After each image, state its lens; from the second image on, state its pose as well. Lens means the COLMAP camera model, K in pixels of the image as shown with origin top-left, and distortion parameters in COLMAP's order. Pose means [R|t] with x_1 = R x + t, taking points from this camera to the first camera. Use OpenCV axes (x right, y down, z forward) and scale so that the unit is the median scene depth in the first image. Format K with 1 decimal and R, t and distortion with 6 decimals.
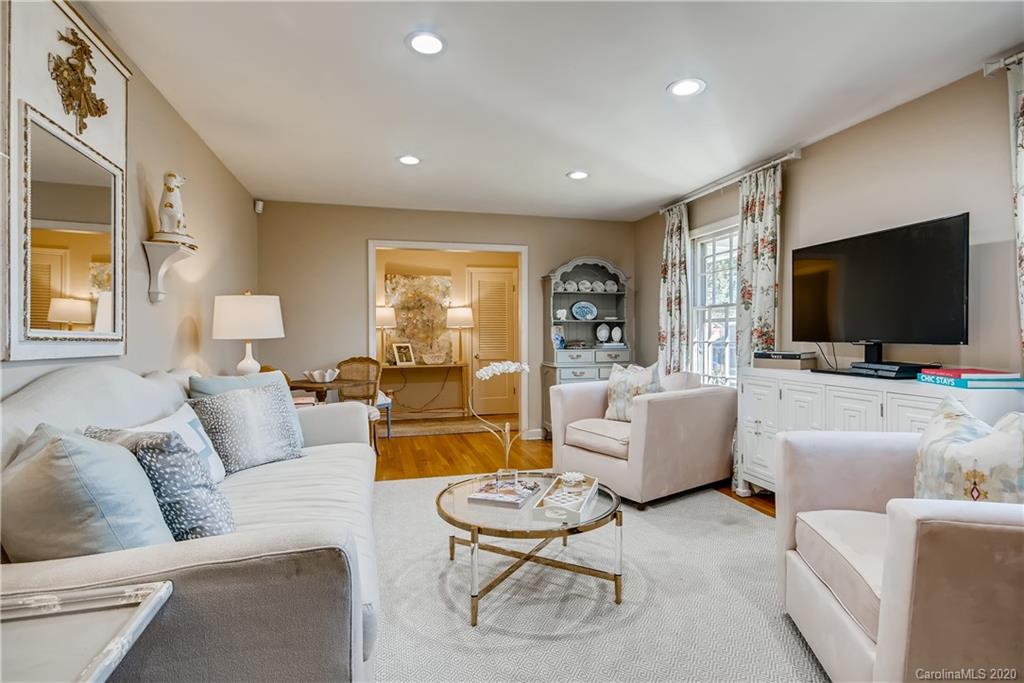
lens RADIAL K [[510.1, 0, 518.0], [0, 510.1, 345.7], [0, 0, 1]] dist [-0.015745, 0.019391]
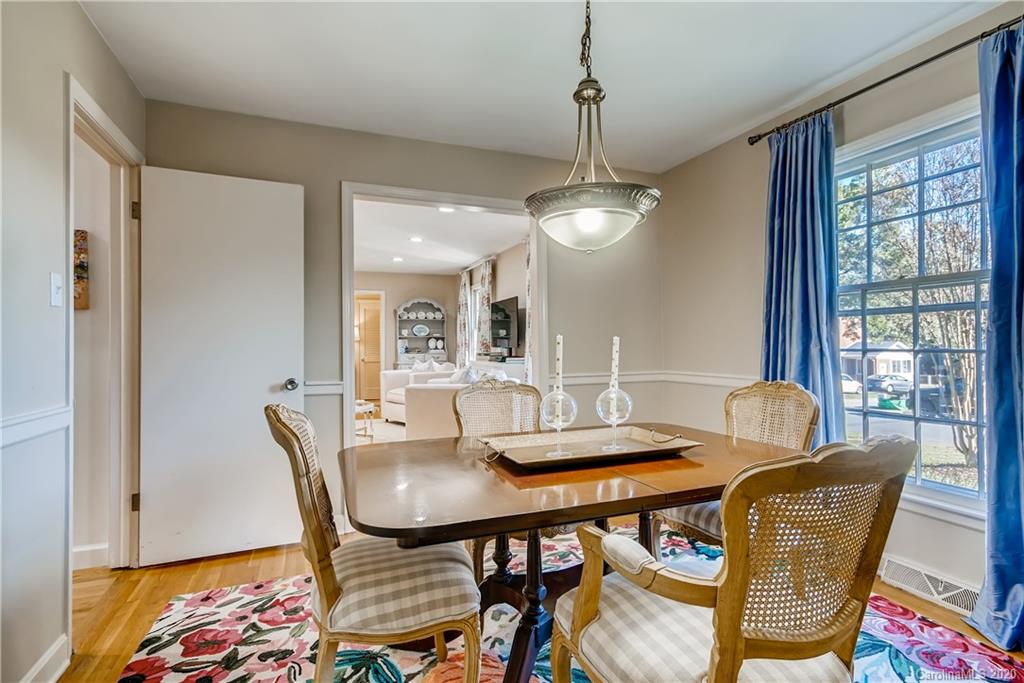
lens RADIAL K [[510.1, 0, 518.0], [0, 510.1, 345.7], [0, 0, 1]] dist [-0.015745, 0.019391]
pose [[0.993651, -0.002808, 0.112471, 0.260860], [0.005244, 0.999758, -0.021377, 0.018240], [-0.112384, 0.021831, 0.993425, -0.676365]]
